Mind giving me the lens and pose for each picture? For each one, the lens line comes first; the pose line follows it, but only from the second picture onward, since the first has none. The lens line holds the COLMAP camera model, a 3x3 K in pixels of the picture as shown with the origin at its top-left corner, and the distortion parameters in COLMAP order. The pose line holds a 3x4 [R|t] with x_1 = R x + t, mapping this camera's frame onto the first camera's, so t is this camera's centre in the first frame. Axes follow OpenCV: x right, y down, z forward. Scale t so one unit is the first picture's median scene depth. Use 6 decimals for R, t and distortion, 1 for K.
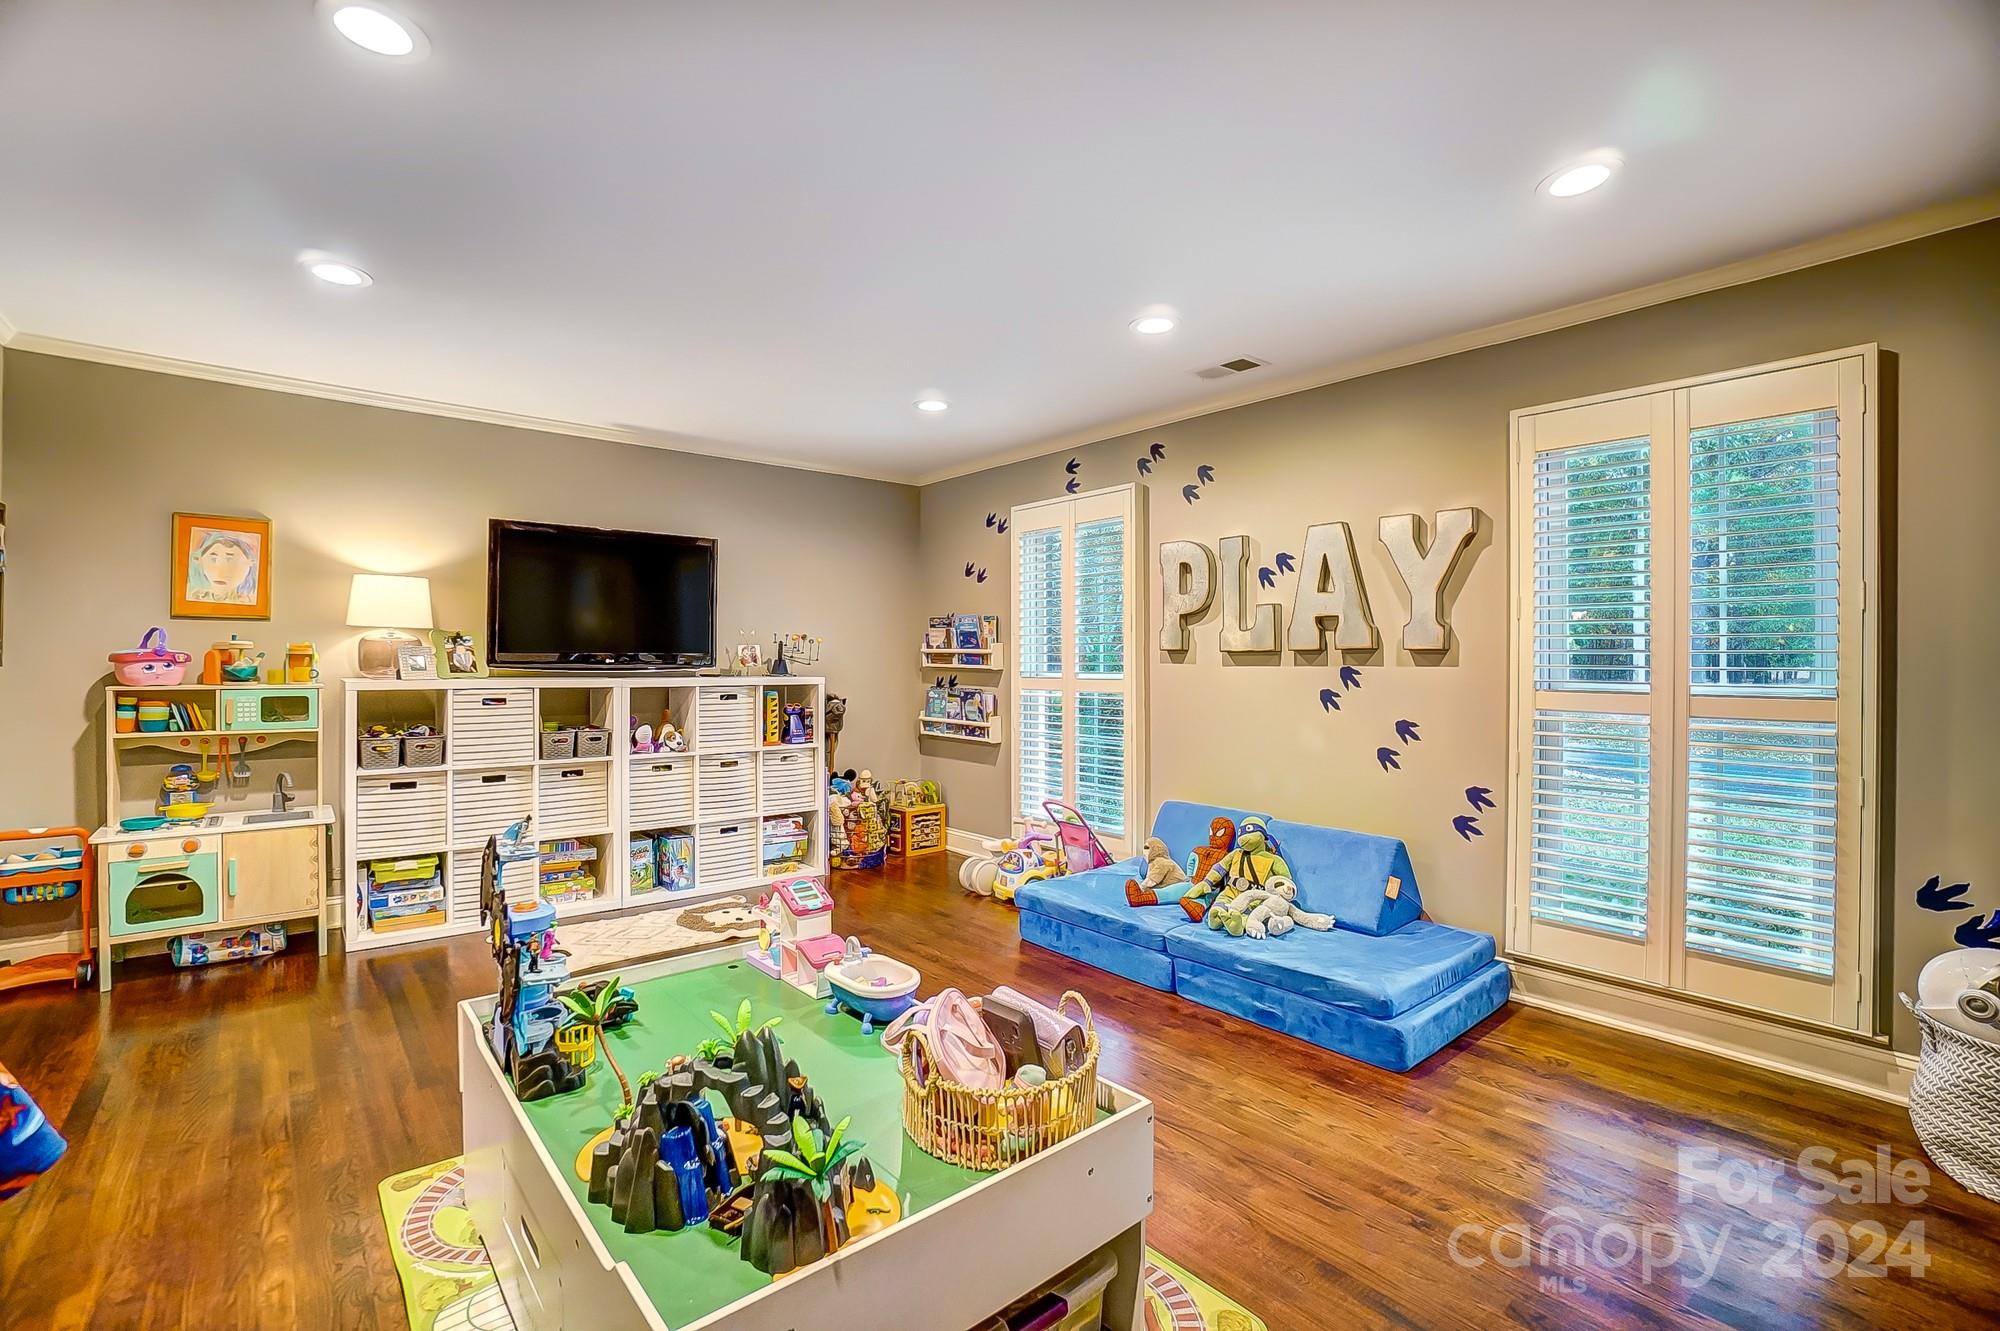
lens RADIAL K [[877.8, 0, 978.8], [0, 877.8, 658.1], [0, 0, 1]] dist [-0.064276, 0.023567]
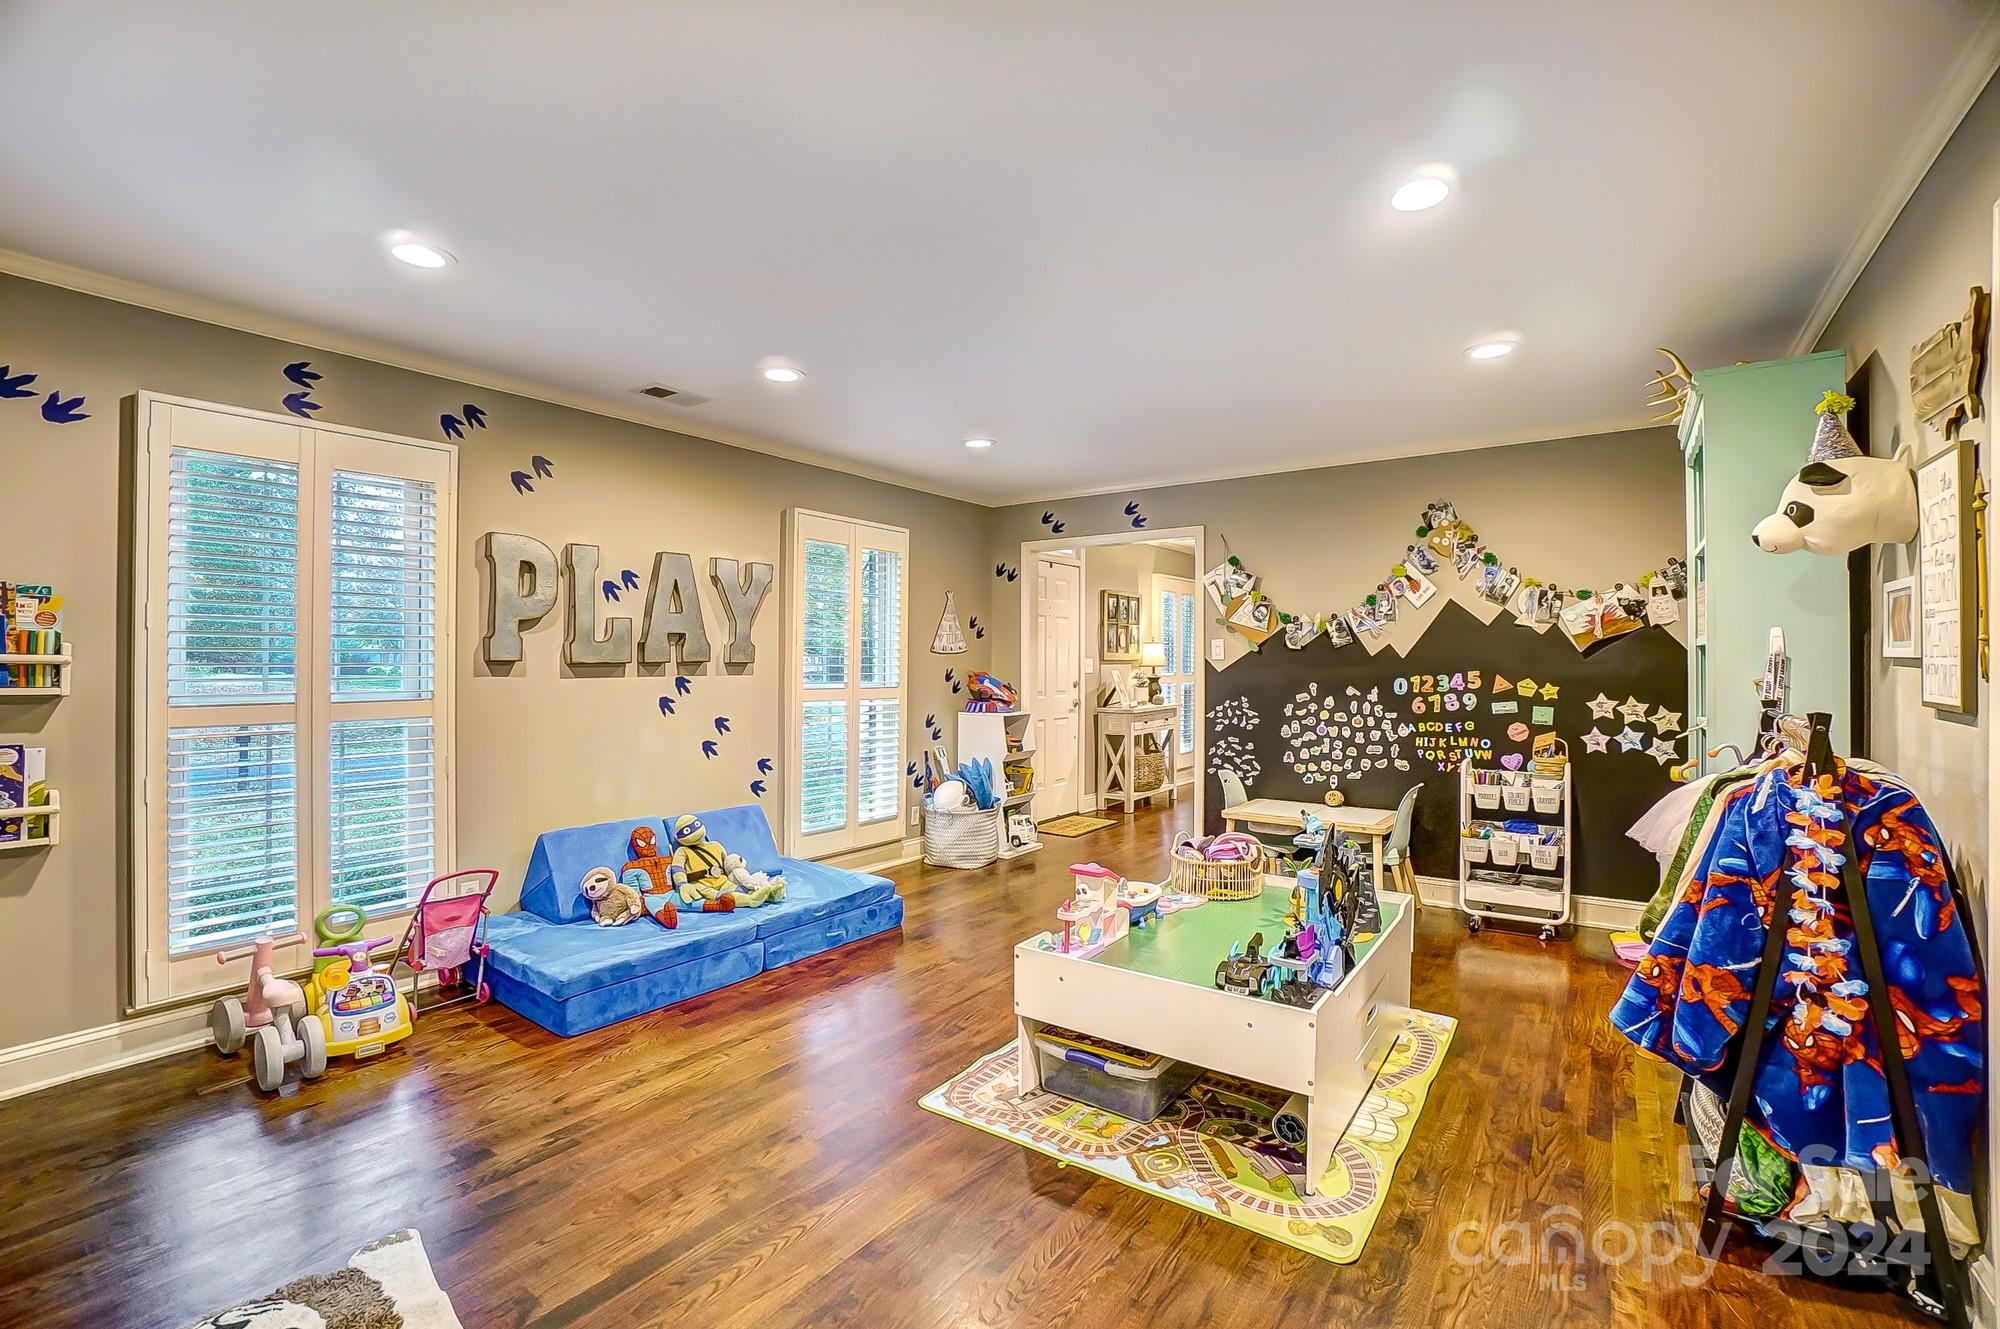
lens RADIAL K [[878.3, 0, 979.7], [0, 878.3, 660.4], [0, 0, 1]] dist [-0.066210, 0.024079]
pose [[-0.244526, 0.006515, 0.969621, -0.813319], [0.006065, 0.999968, -0.005190, -0.003350], [-0.969624, 0.004612, -0.244558, 0.886164]]
